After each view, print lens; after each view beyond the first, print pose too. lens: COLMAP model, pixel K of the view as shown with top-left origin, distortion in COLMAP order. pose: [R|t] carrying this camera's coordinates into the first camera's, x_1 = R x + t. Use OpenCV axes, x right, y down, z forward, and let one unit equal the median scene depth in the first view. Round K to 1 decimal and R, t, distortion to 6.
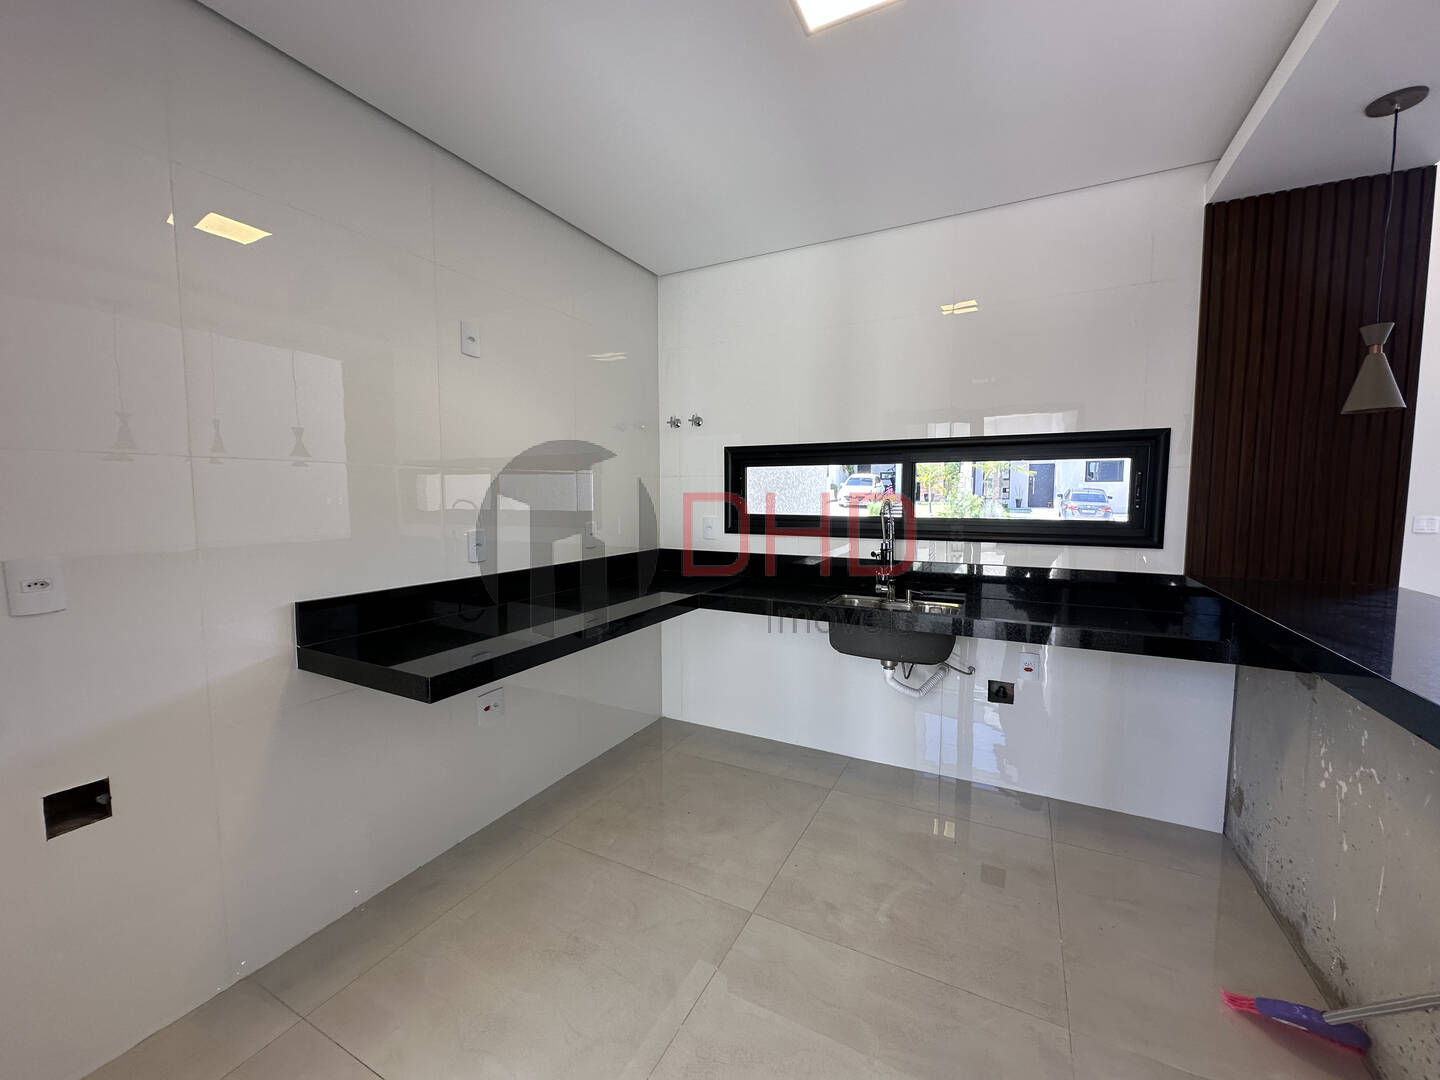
lens RADIAL K [[575.6, 0, 720.0], [0, 575.6, 540.0], [0, 0, 1]] dist [0.013479, 0.000055]
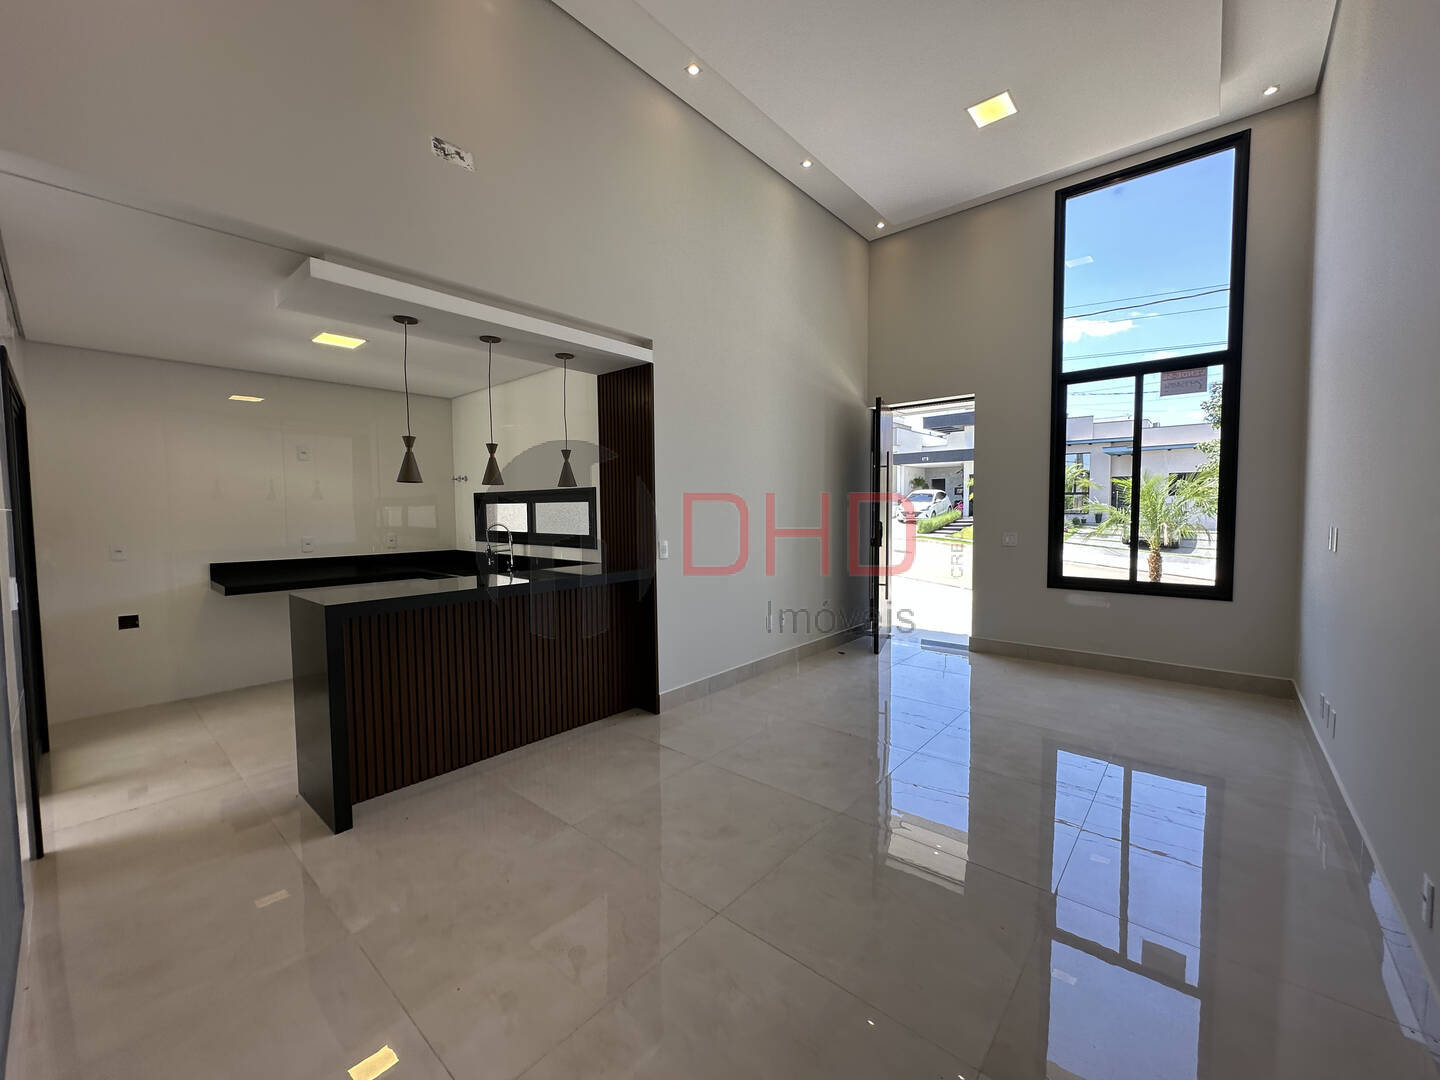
lens RADIAL K [[575.6, 0, 720.0], [0, 575.6, 540.0], [0, 0, 1]] dist [0.013479, 0.000055]
pose [[0.976312, 0.006591, -0.216267, 1.325435], [-0.012274, 0.999613, -0.024948, 0.024399], [0.216019, 0.027011, 0.976016, -0.686626]]
